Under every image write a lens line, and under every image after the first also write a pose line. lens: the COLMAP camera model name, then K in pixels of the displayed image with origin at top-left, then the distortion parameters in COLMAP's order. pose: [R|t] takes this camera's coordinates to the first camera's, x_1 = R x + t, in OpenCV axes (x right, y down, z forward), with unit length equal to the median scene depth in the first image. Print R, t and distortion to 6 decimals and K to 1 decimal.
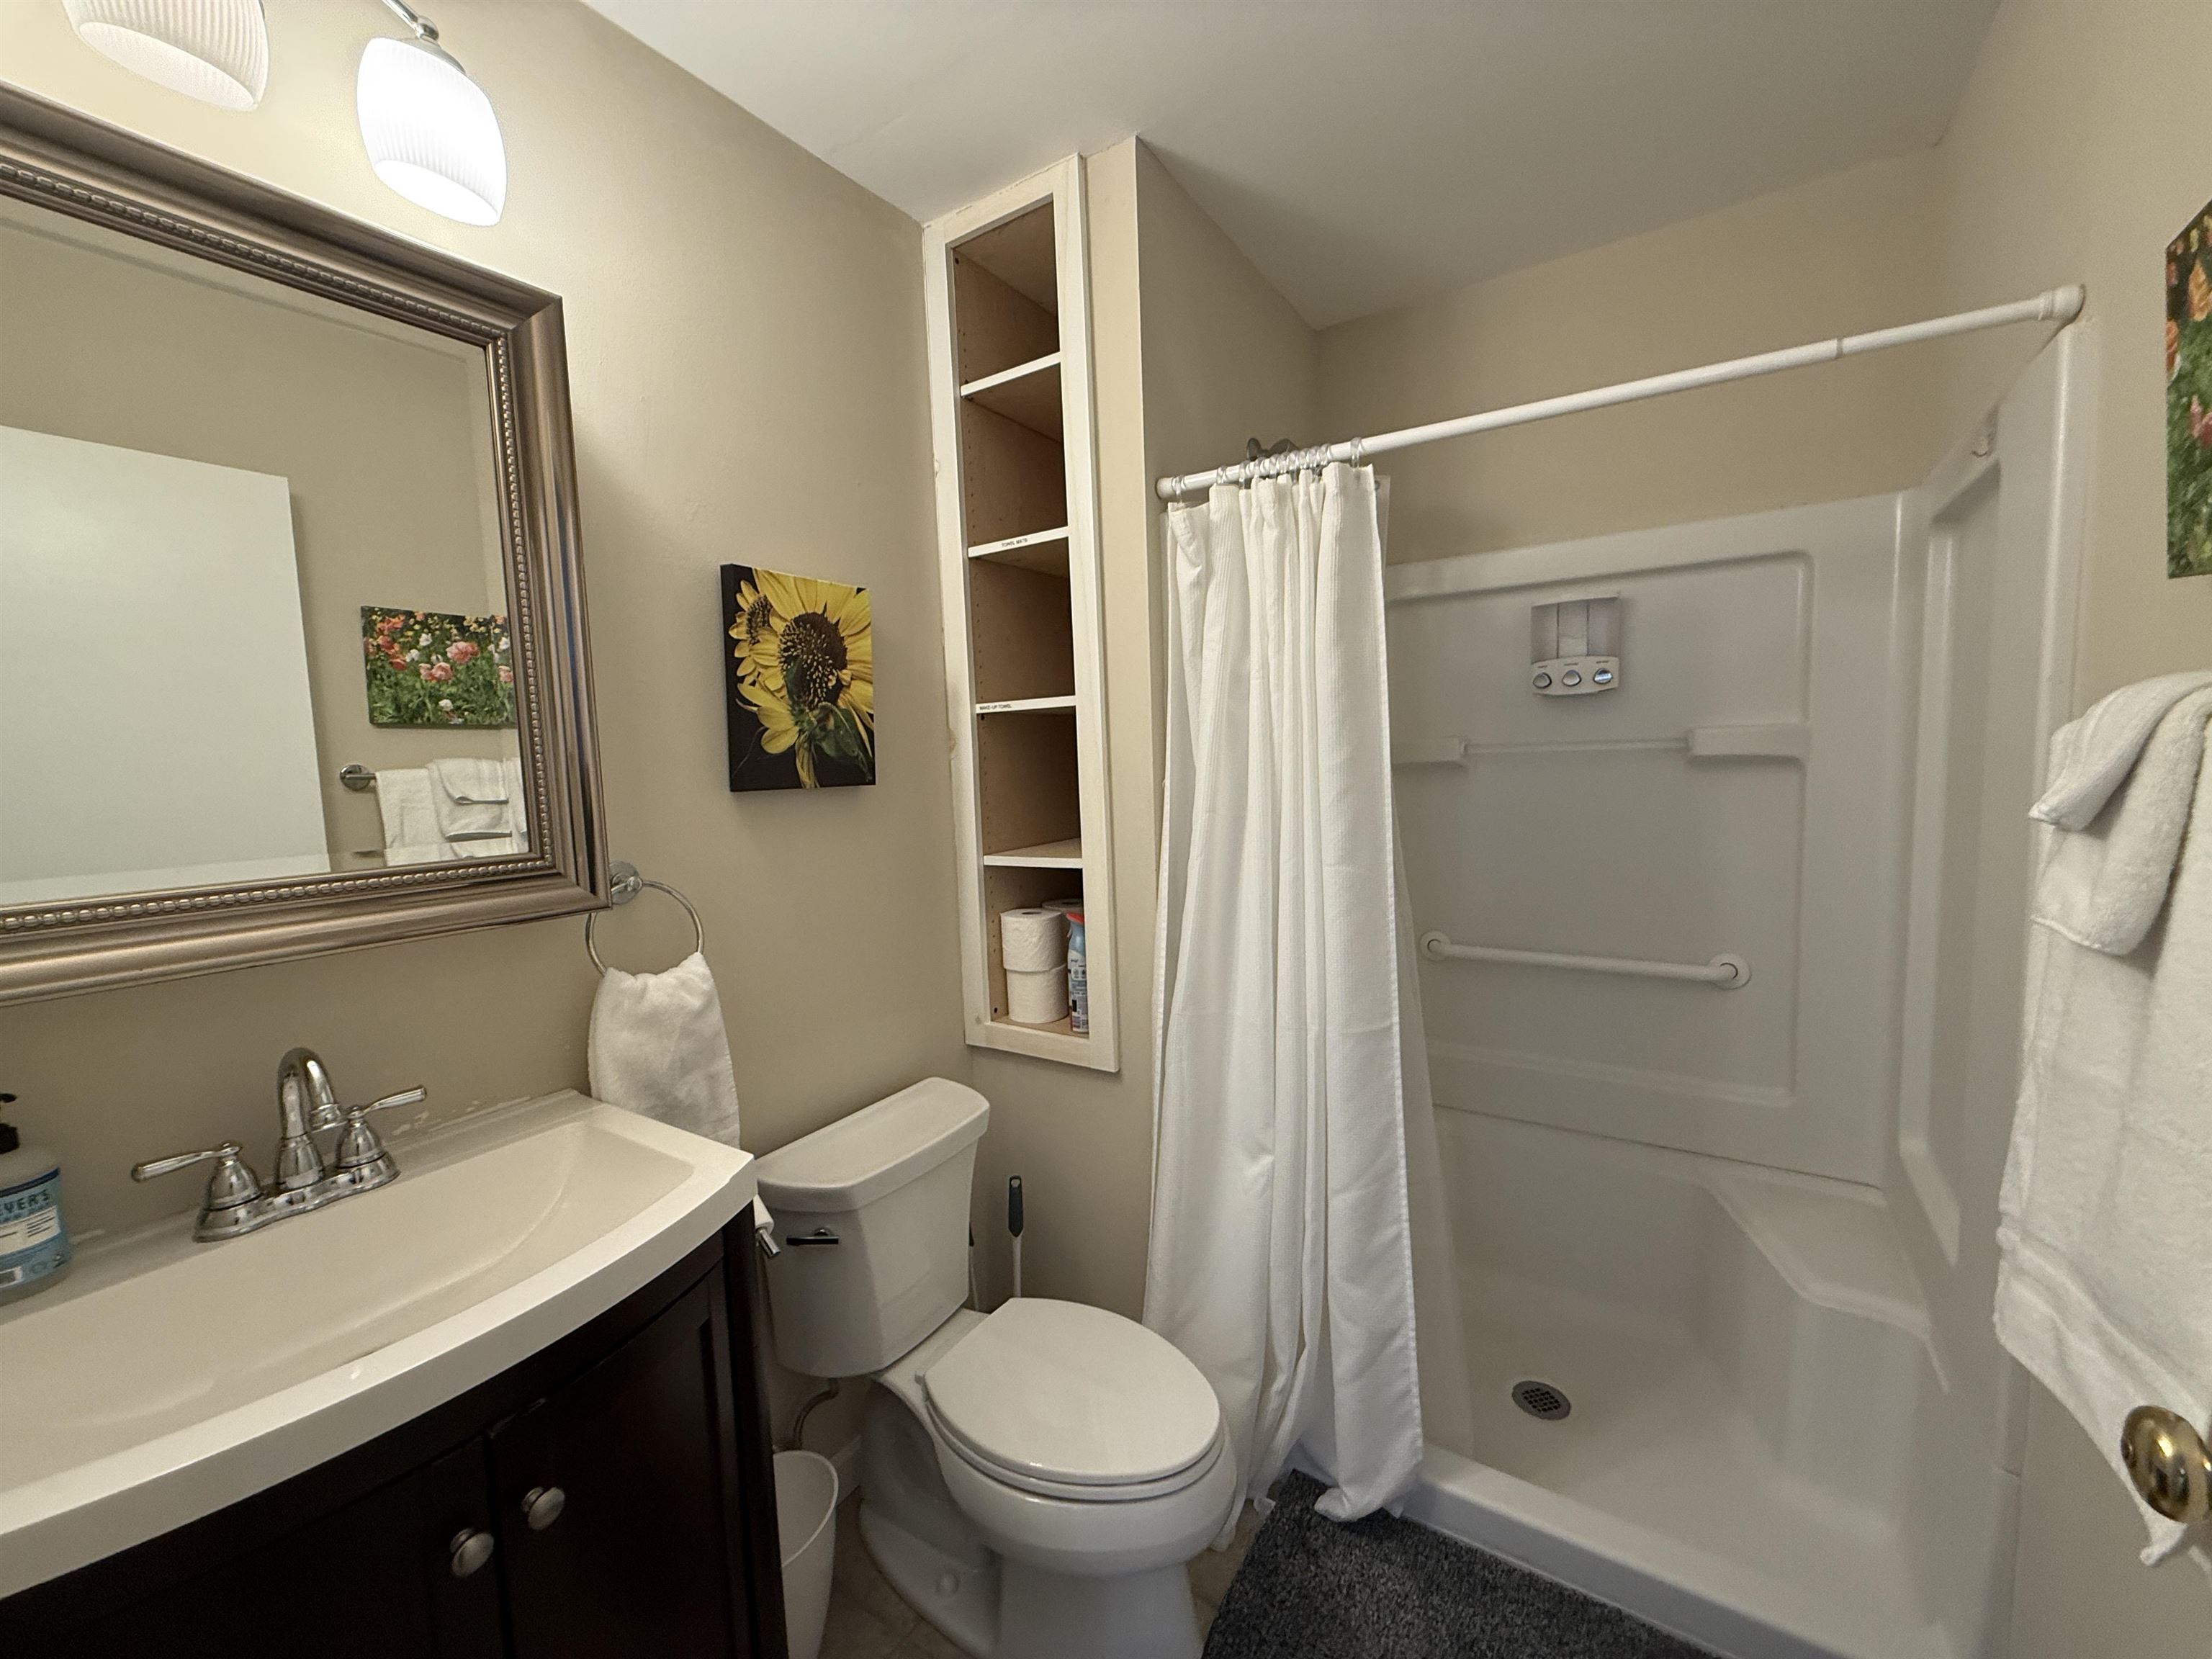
lens RADIAL K [[882.3, 0, 1101.1], [0, 882.3, 834.0], [0, 0, 1]] dist [-0.000922, 0.000476]
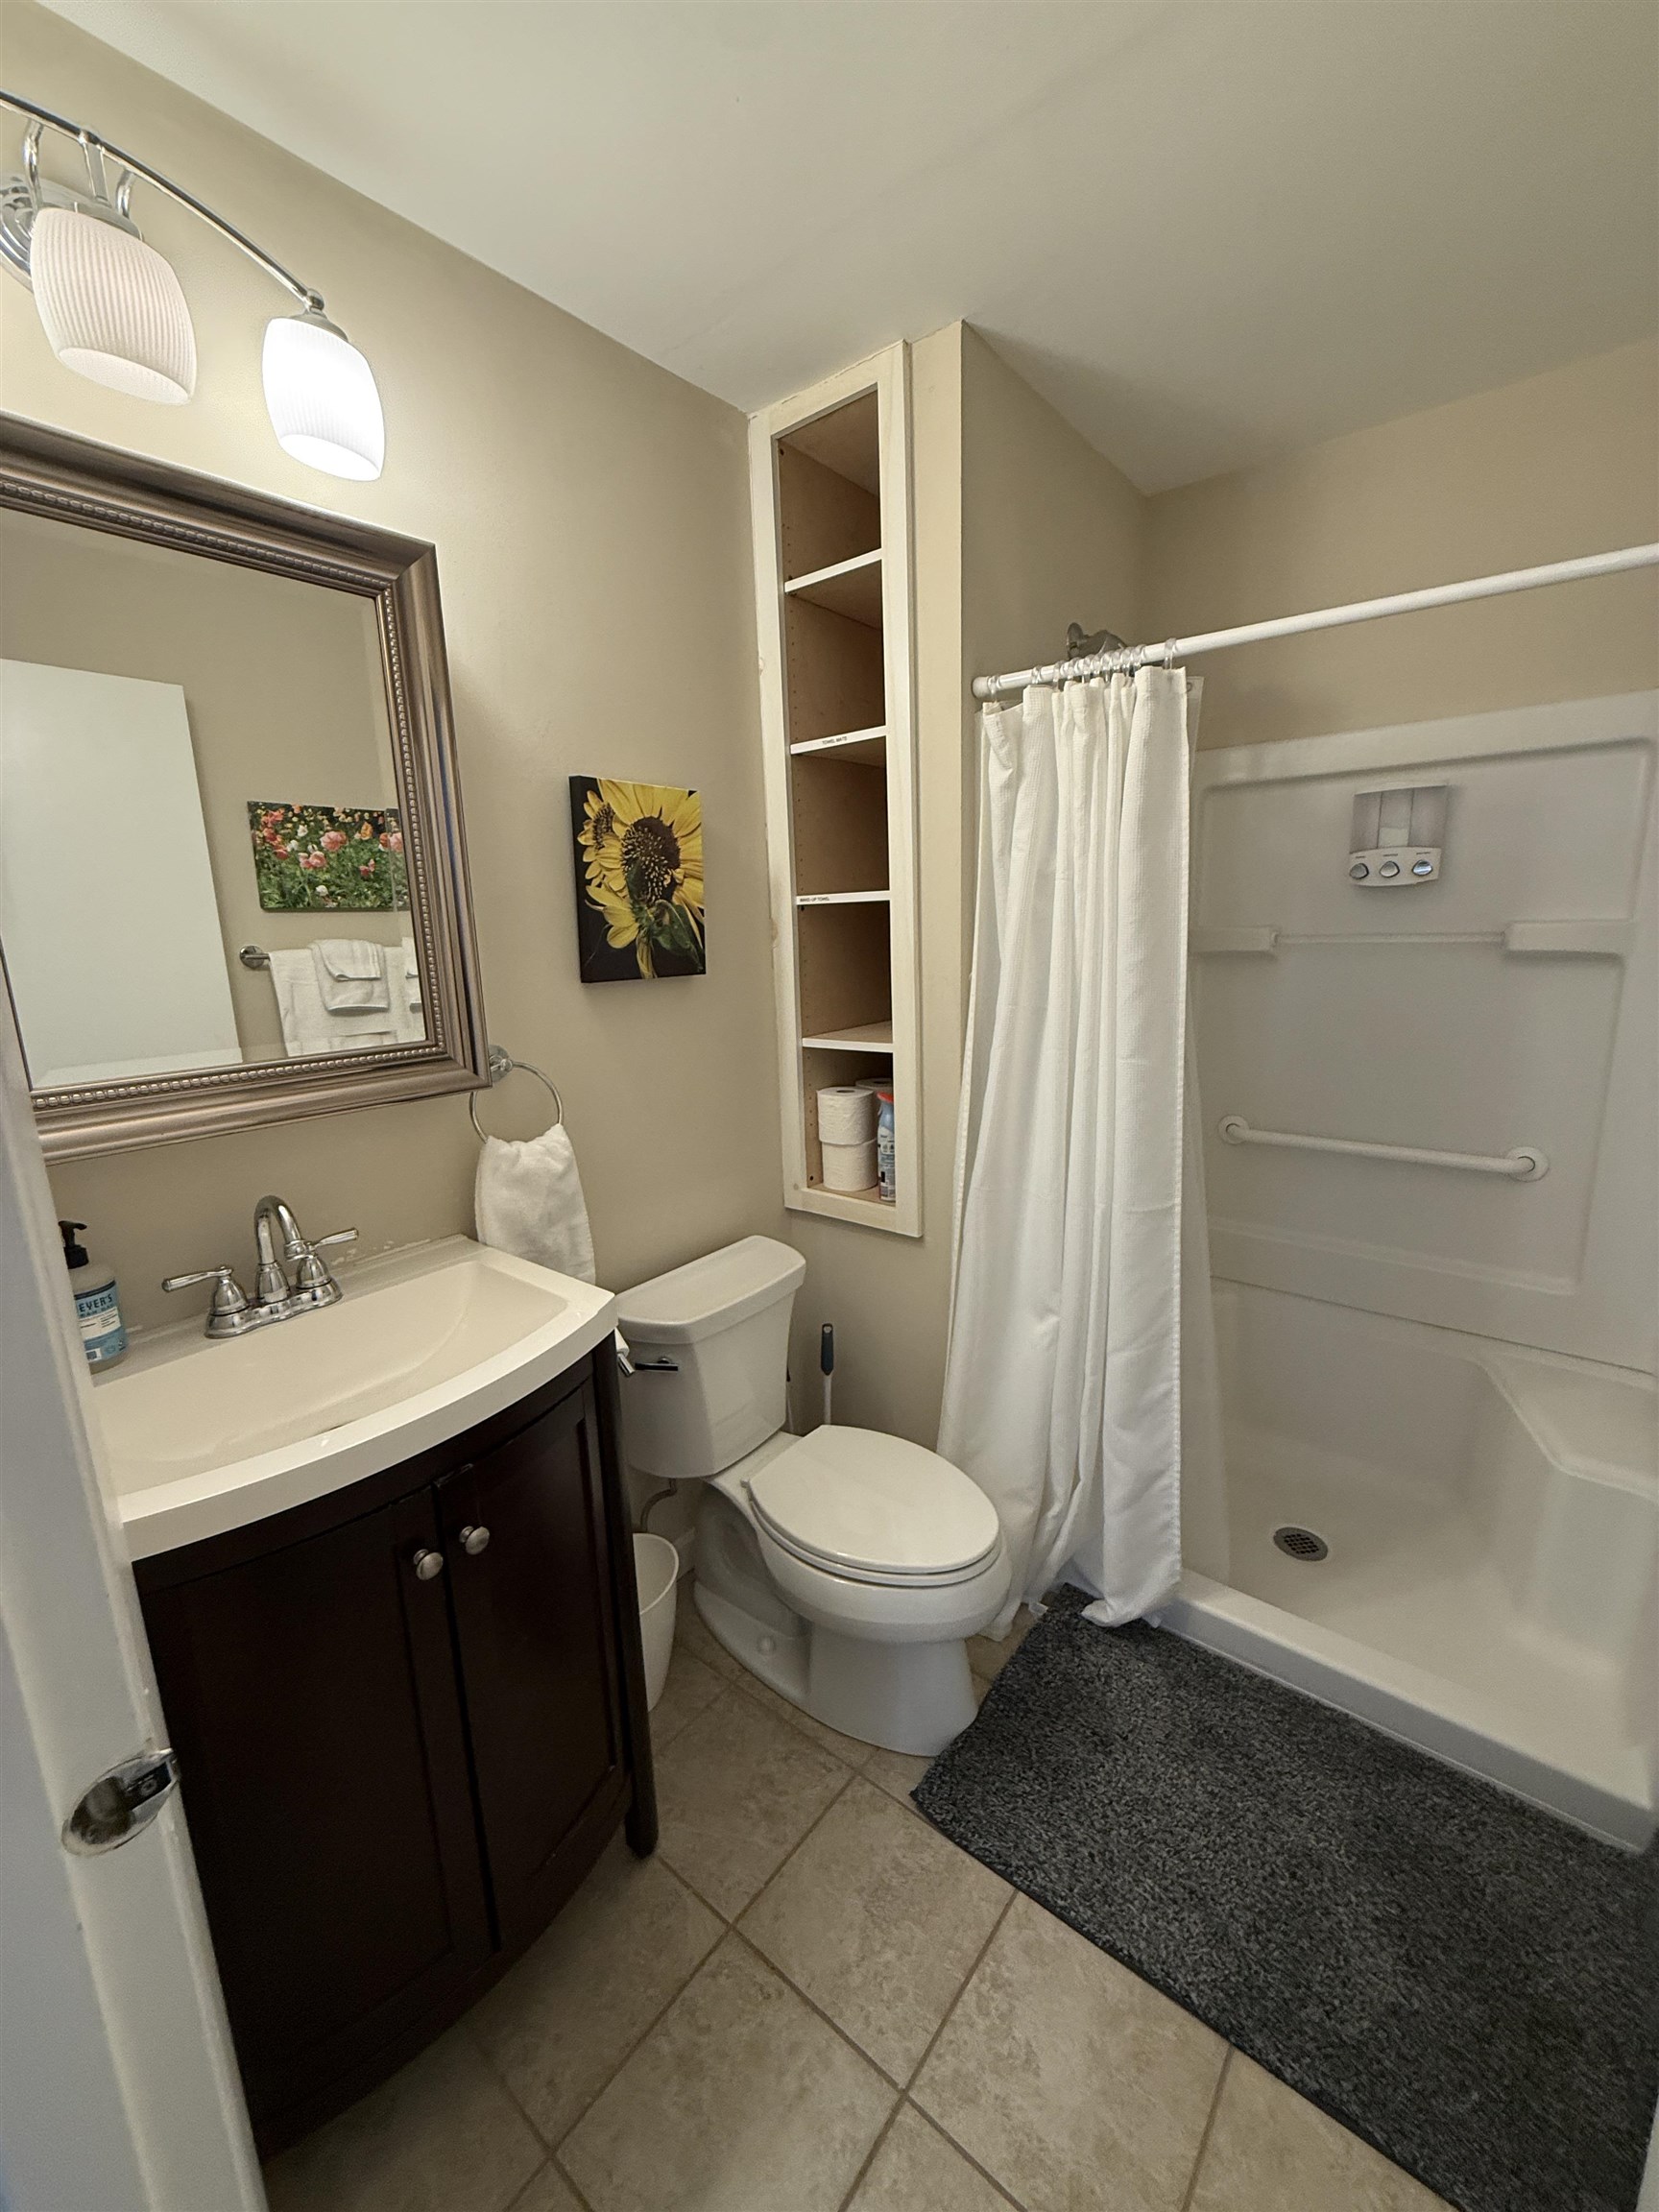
lens RADIAL K [[882.3, 0, 830.7], [0, 882.3, 1098.4], [0, 0, 1]] dist [-0.000922, 0.000476]
pose [[0.995136, 0.024384, -0.095448, 0.009779], [-0.013469, 0.993462, 0.113365, -0.032473], [0.097588, -0.111528, 0.988958, -0.101124]]
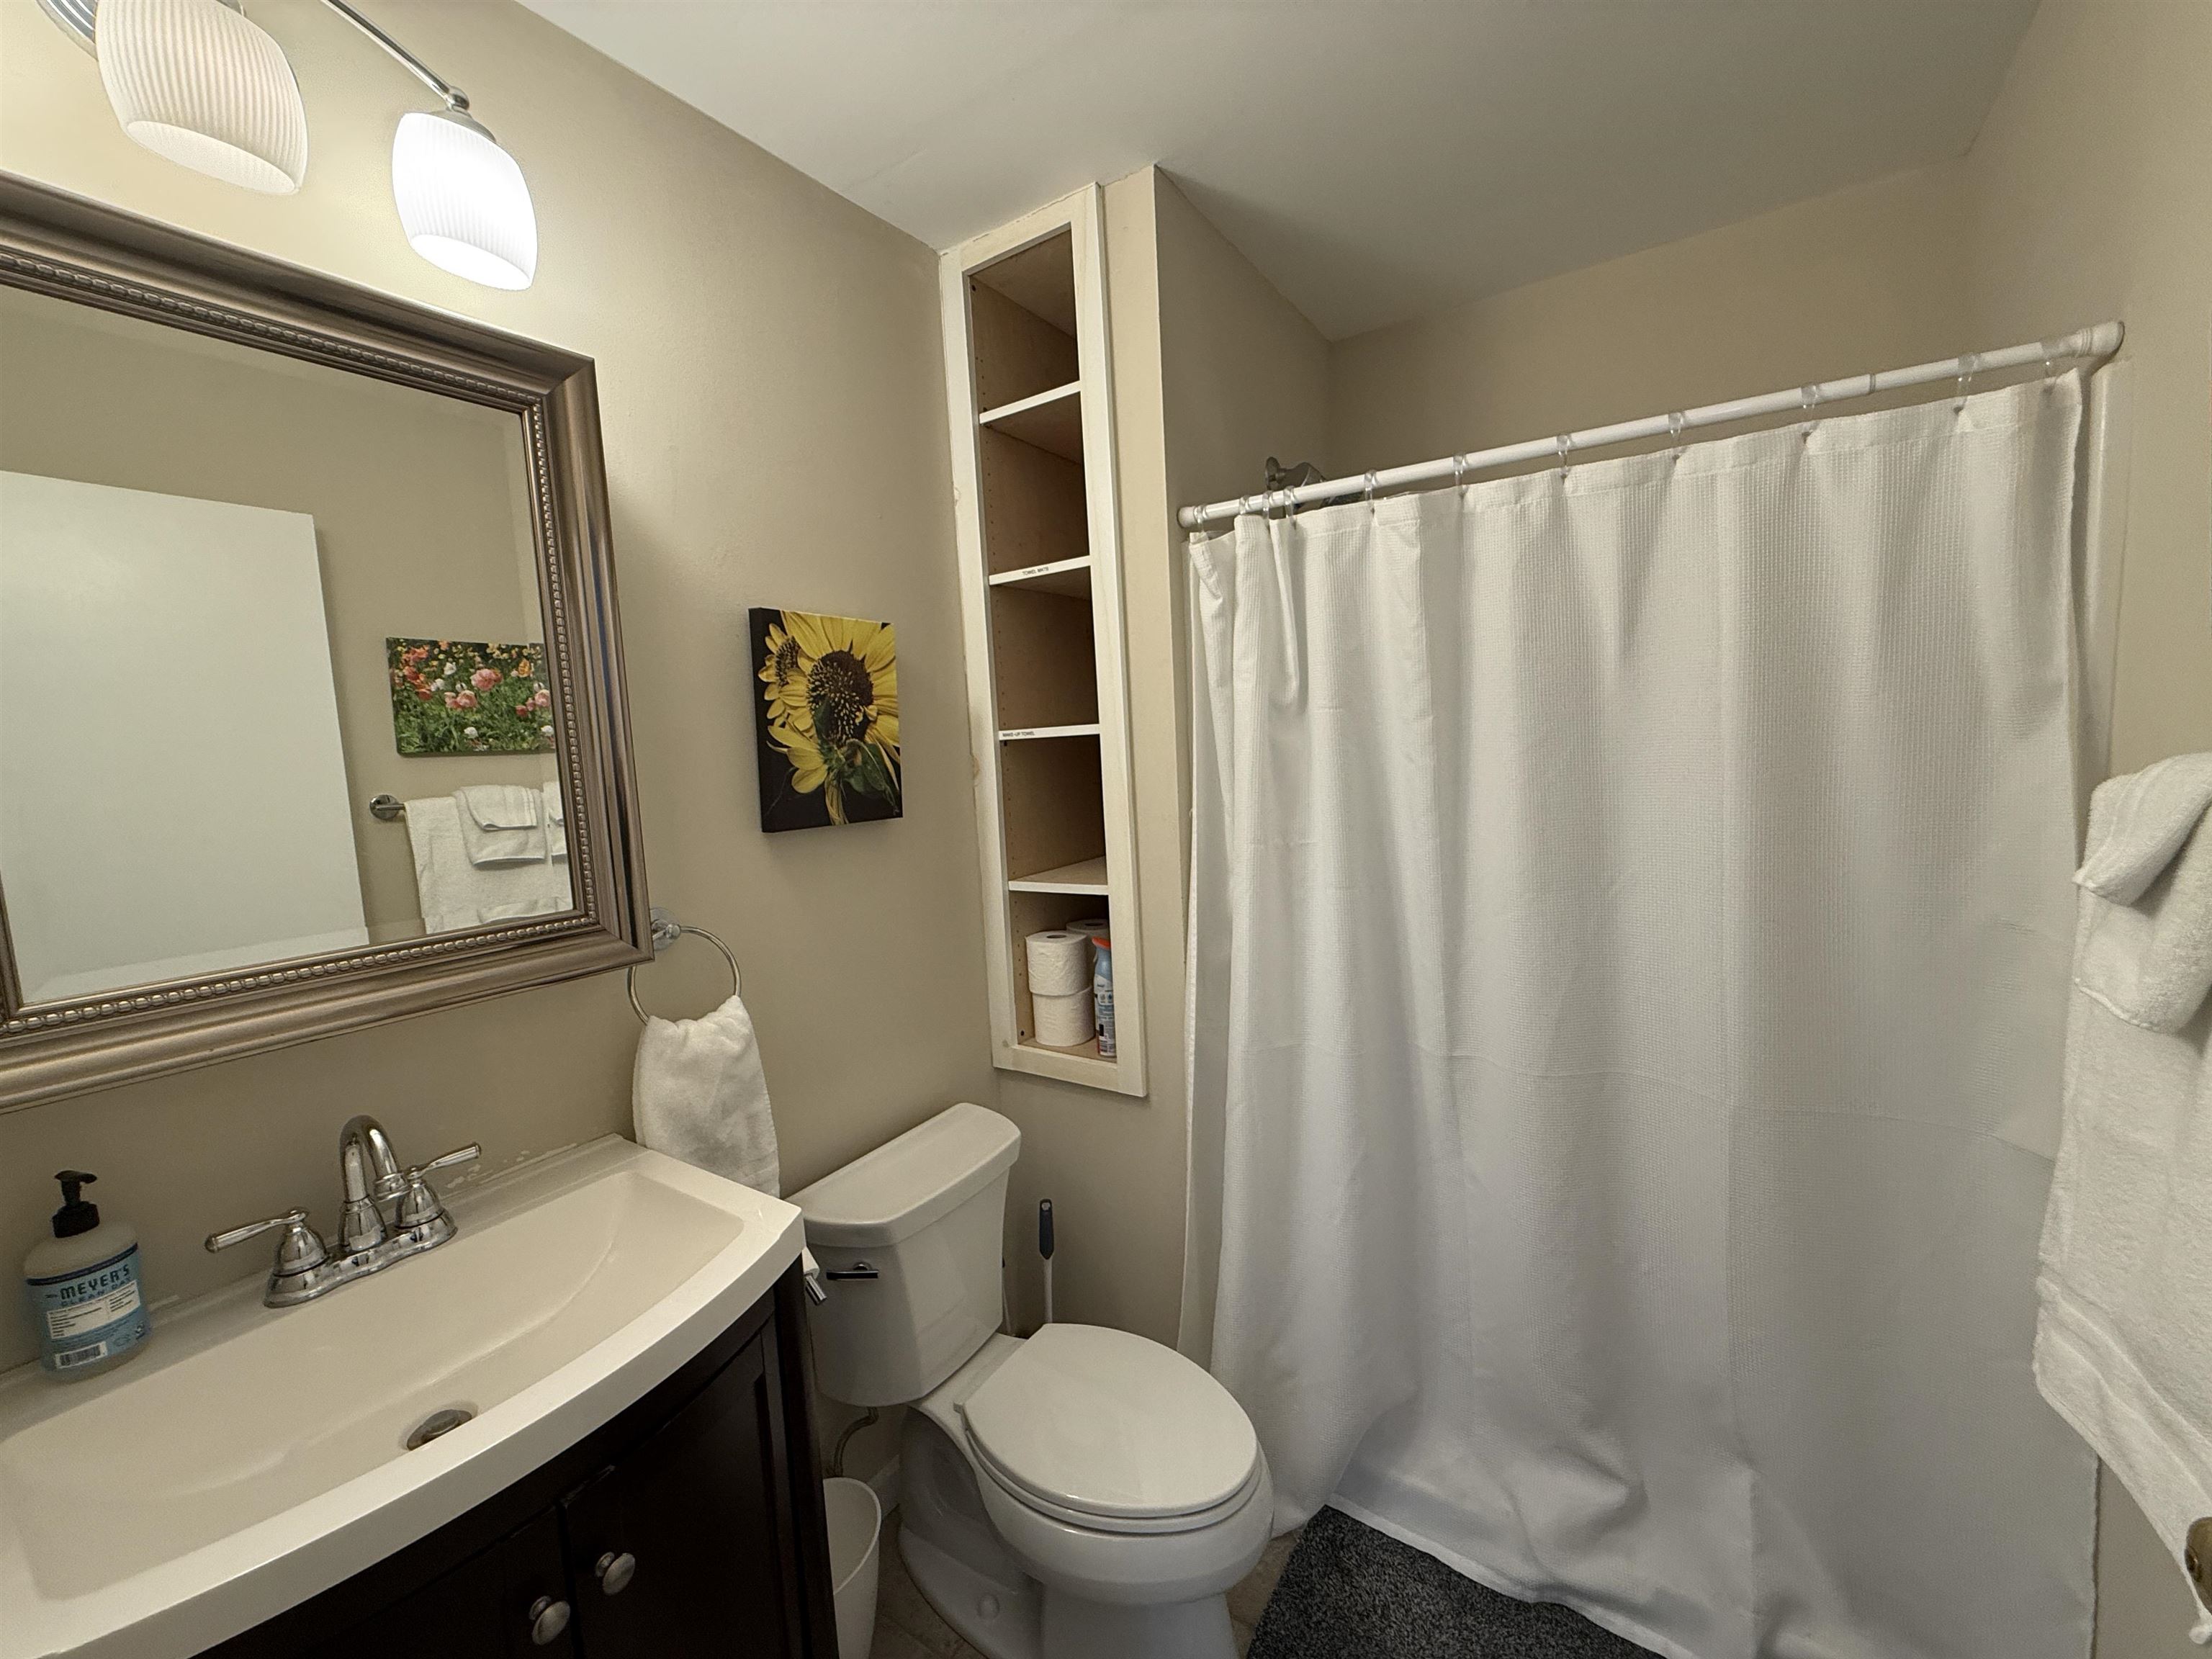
lens RADIAL K [[882.3, 0, 1101.0], [0, 882.3, 833.8], [0, 0, 1]] dist [-0.000922, 0.000476]
pose [[0.999866, -0.013356, -0.009448, -0.022251], [0.013479, 0.999823, 0.013135, -0.053053], [0.009271, -0.013260, 0.999869, -0.006747]]
